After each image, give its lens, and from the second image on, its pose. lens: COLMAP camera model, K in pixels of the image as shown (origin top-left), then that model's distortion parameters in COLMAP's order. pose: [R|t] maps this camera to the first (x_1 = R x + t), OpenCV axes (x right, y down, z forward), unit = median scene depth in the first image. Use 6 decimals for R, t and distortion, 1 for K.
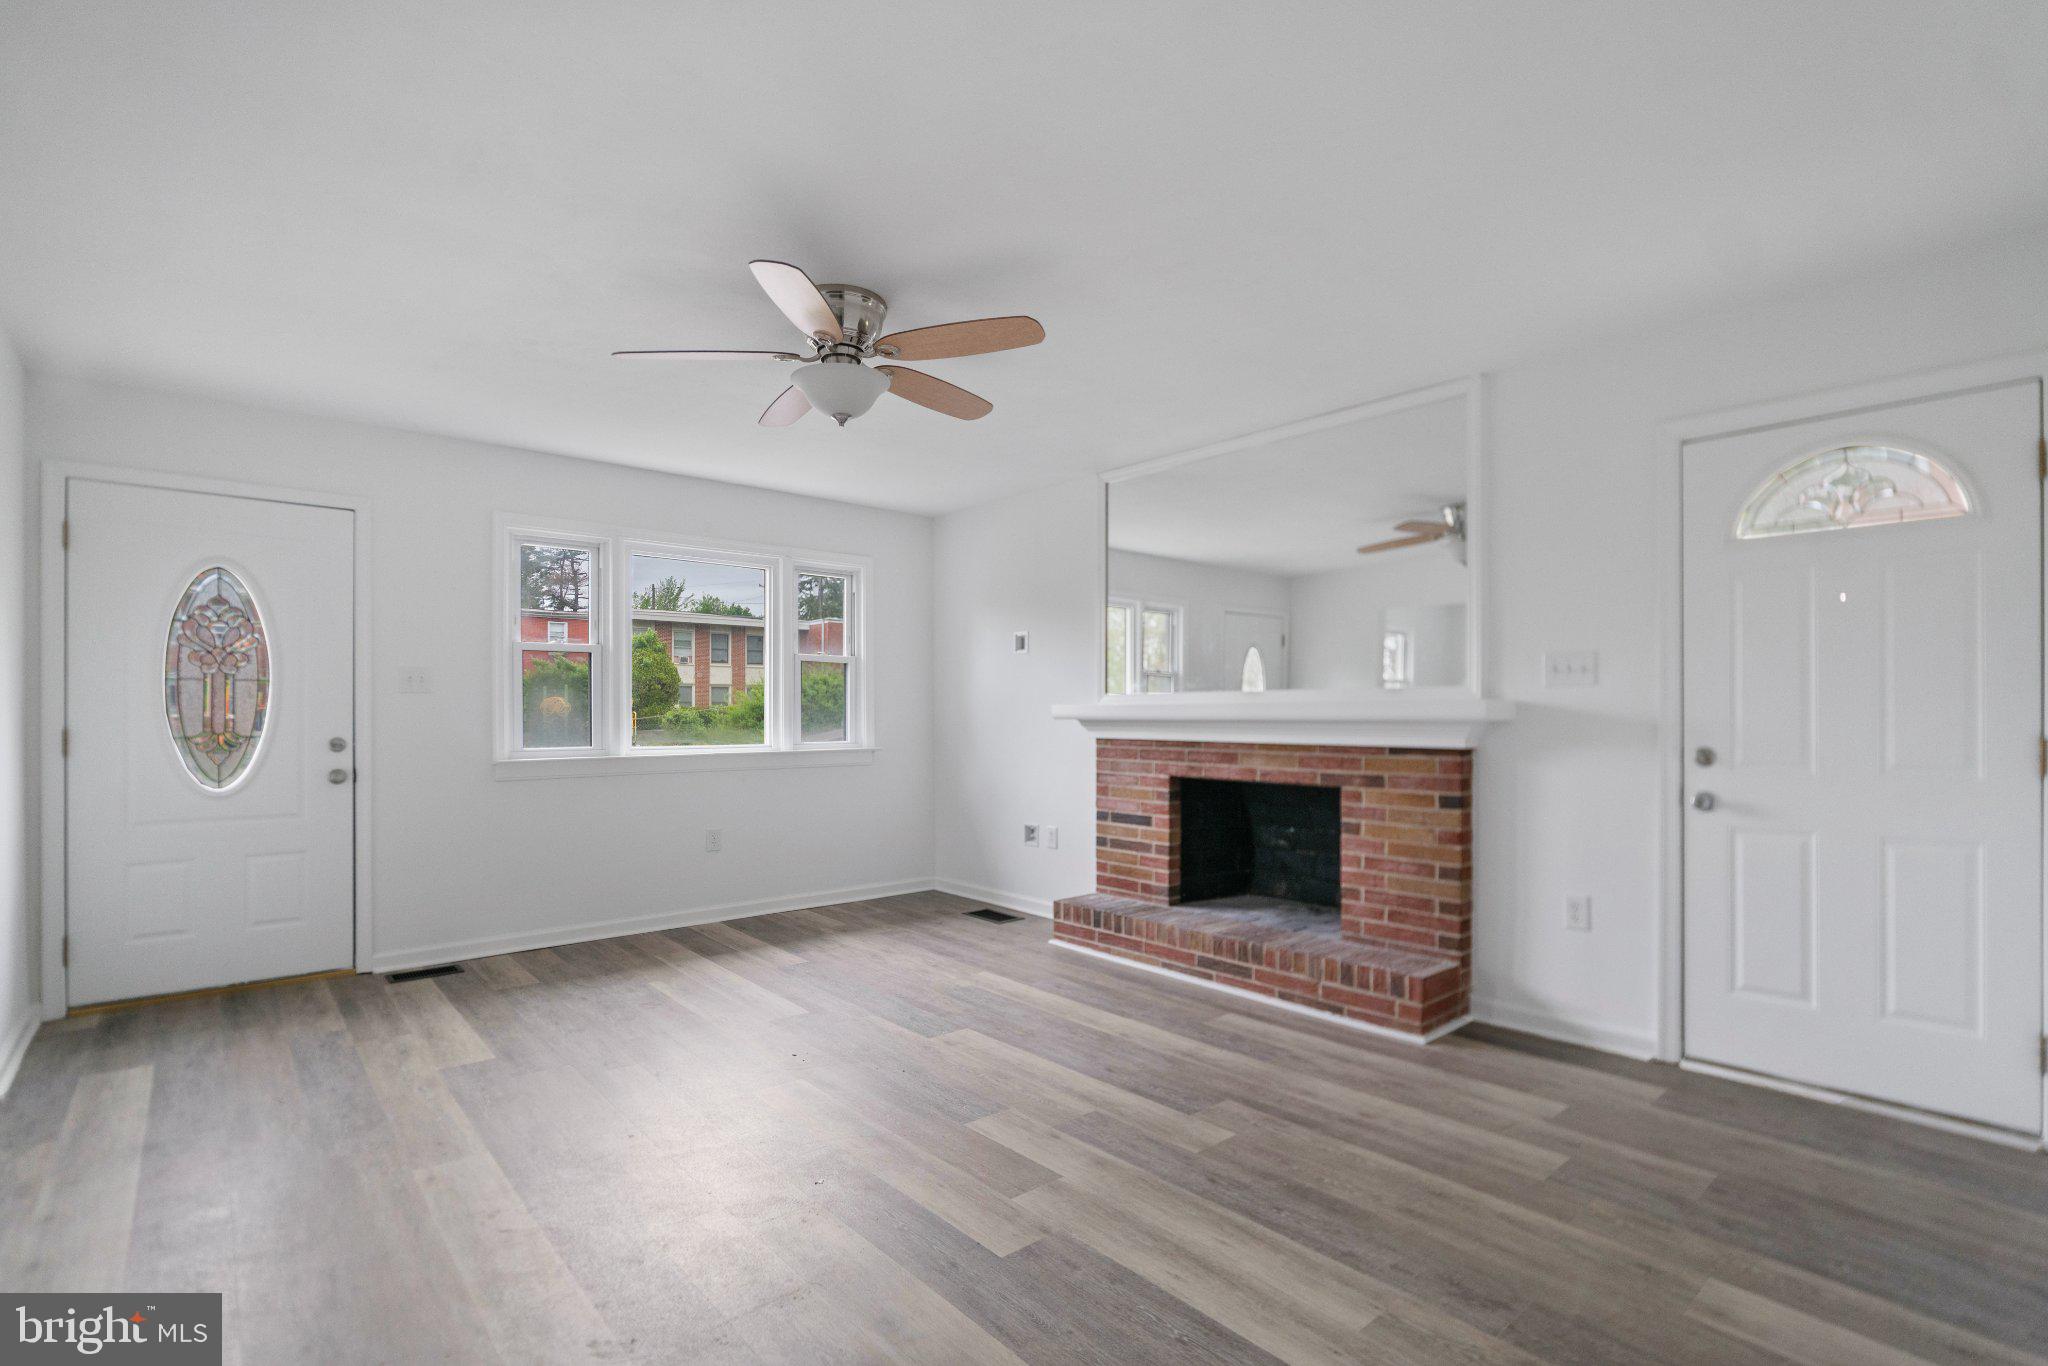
lens RADIAL K [[952.7, 0, 1002.8], [0, 952.7, 716.0], [0, 0, 1]] dist [-0.003155, -0.000246]
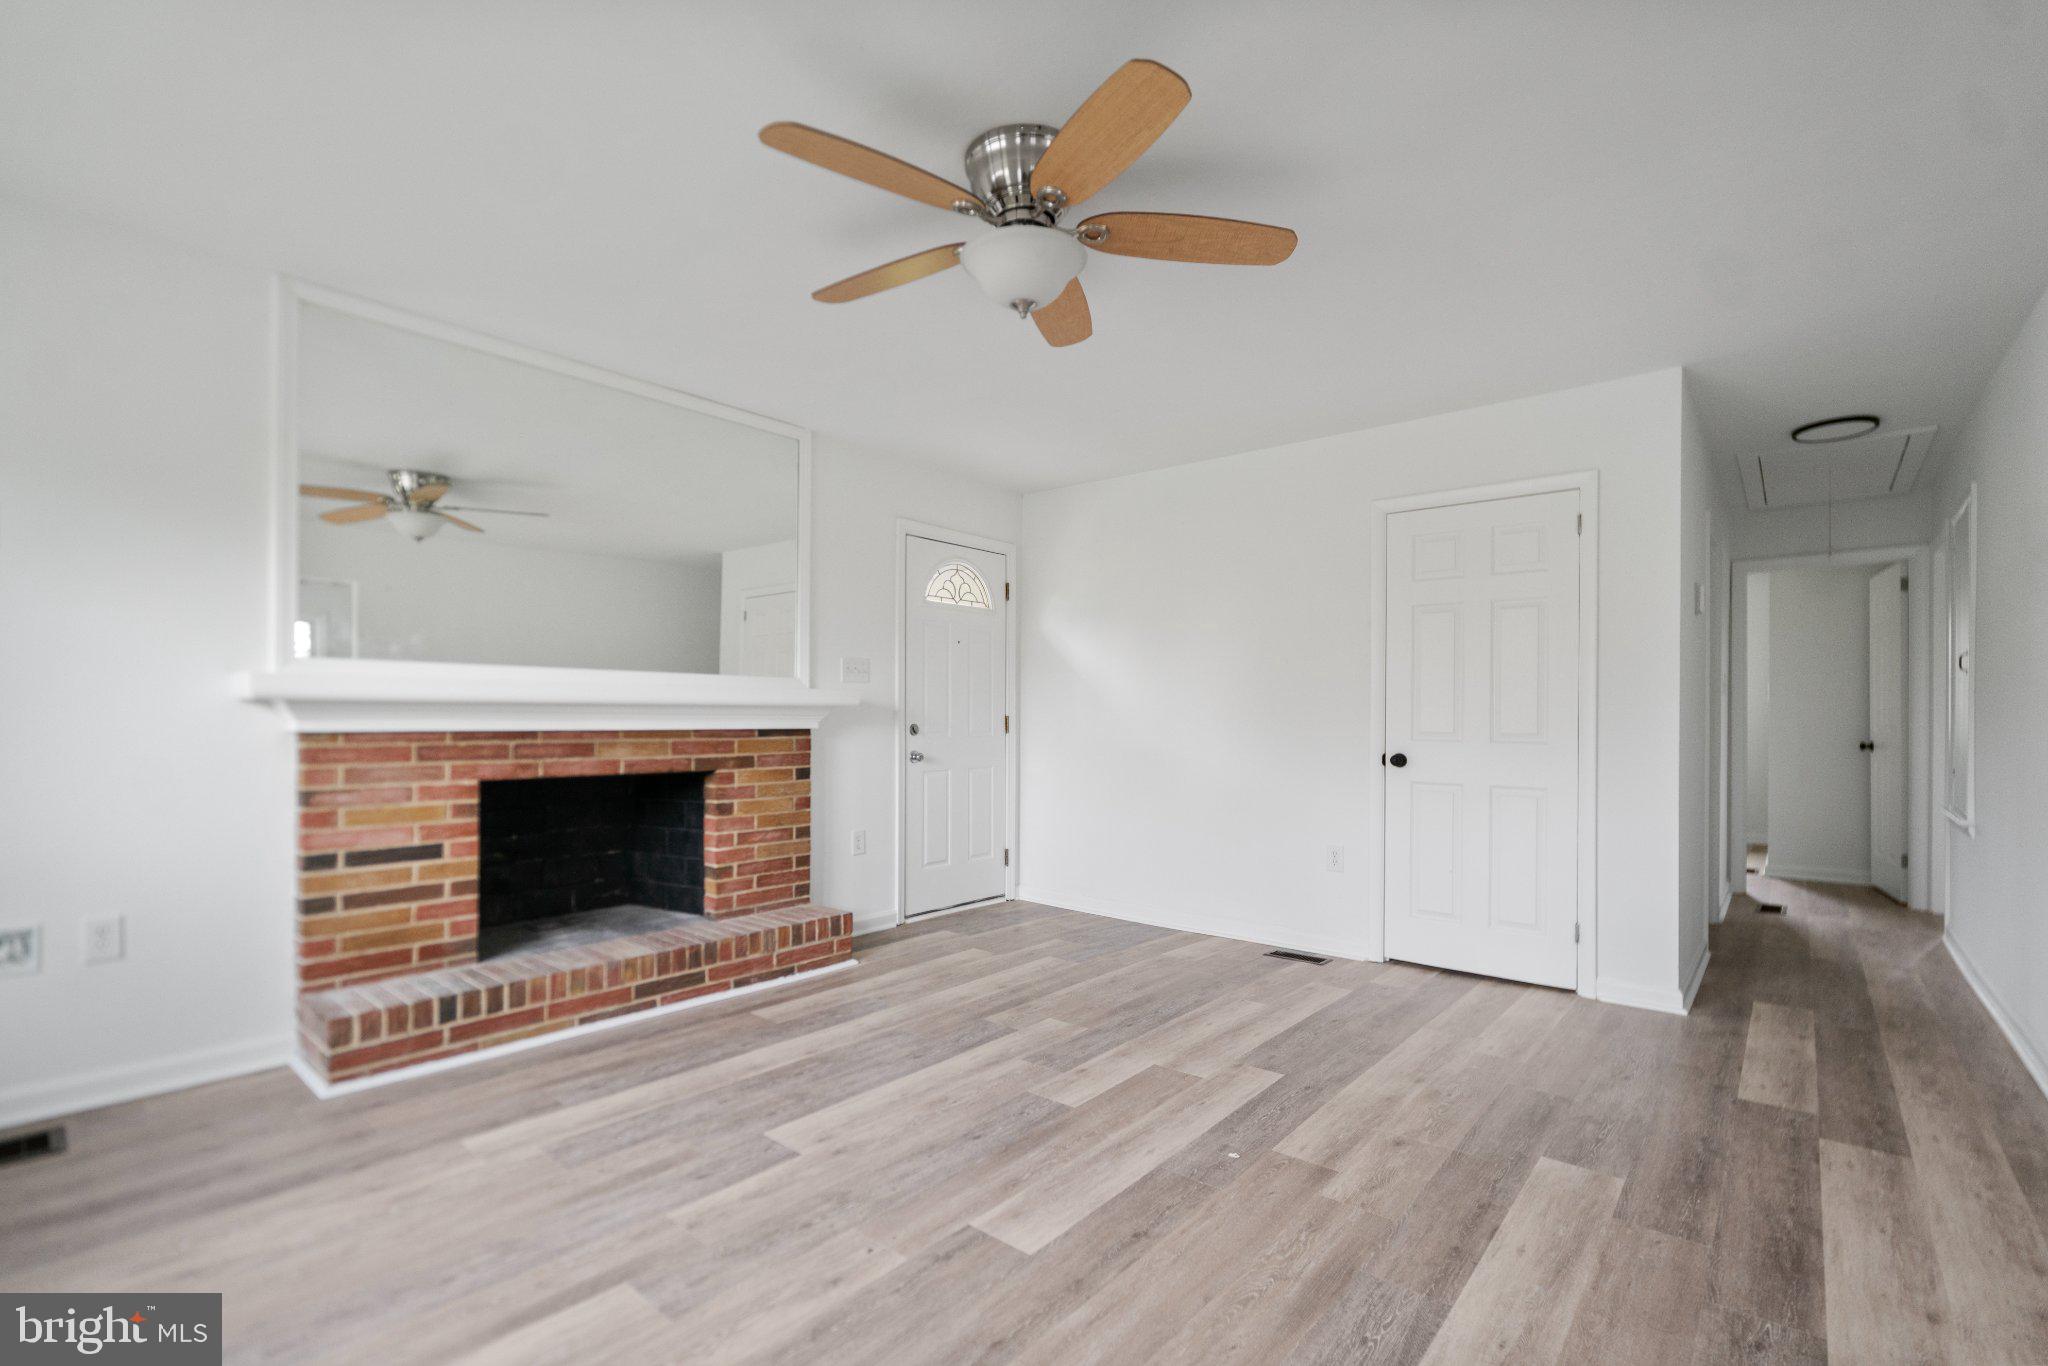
lens RADIAL K [[952.7, 0, 1002.8], [0, 952.7, 716.0], [0, 0, 1]] dist [-0.003155, -0.000246]
pose [[-0.166052, 0.001512, 0.986116, -0.704468], [-0.003909, 0.999990, -0.002191, 0.017360], [-0.986109, -0.004219, -0.166044, 0.869171]]
